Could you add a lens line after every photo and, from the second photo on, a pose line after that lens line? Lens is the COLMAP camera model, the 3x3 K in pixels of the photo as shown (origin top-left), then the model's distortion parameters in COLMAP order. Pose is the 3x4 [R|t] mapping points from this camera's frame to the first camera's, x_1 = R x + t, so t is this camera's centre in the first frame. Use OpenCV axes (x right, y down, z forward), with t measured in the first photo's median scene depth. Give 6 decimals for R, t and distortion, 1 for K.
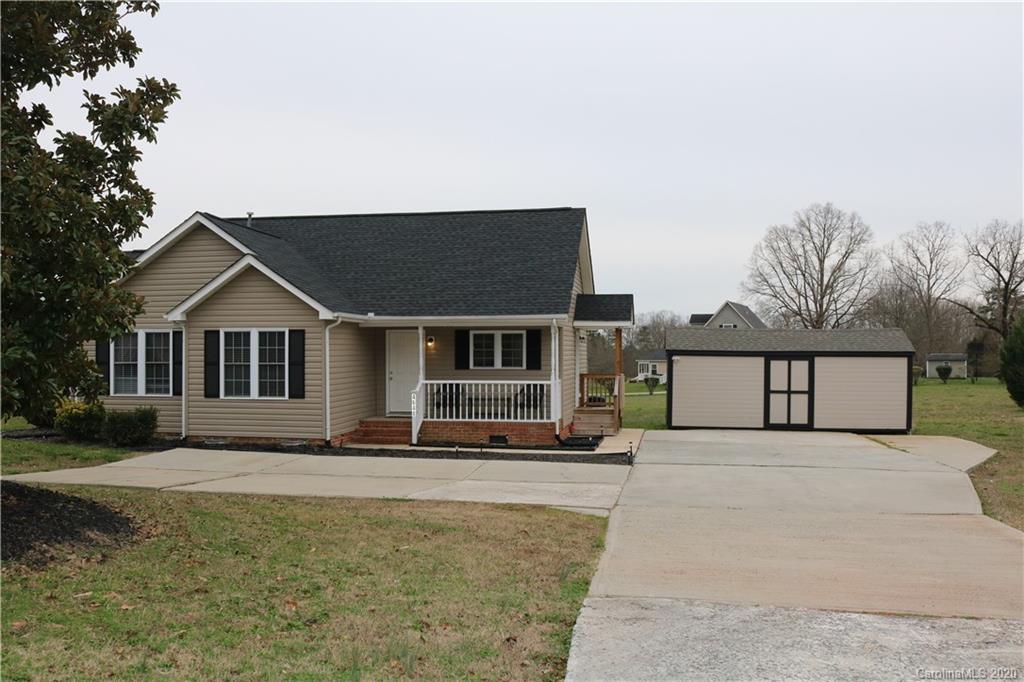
lens RADIAL K [[1077.1, 0, 515.7], [0, 1077.1, 348.2], [0, 0, 1]] dist [-0.091380, 0.000000]
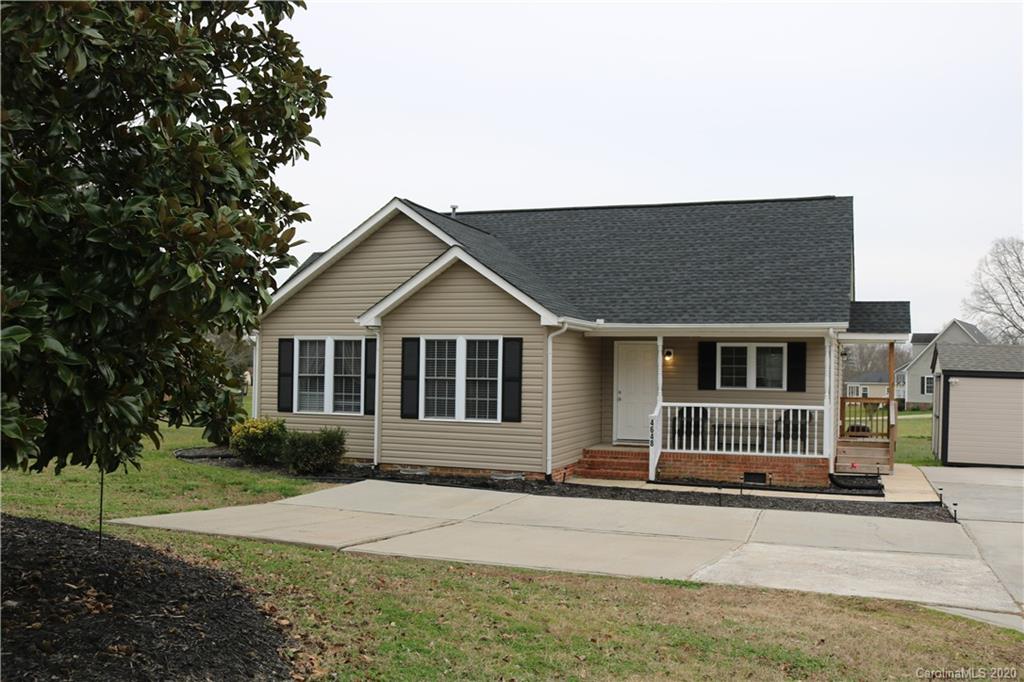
lens RADIAL K [[1077.1, 0, 507.2], [0, 1077.1, 343.4], [0, 0, 1]] dist [-0.091380, 0.000000]
pose [[0.983237, 0.010716, -0.182015, -0.056652], [-0.014726, 0.999677, -0.020694, 0.003859], [0.181735, 0.023027, 0.983078, 0.185379]]
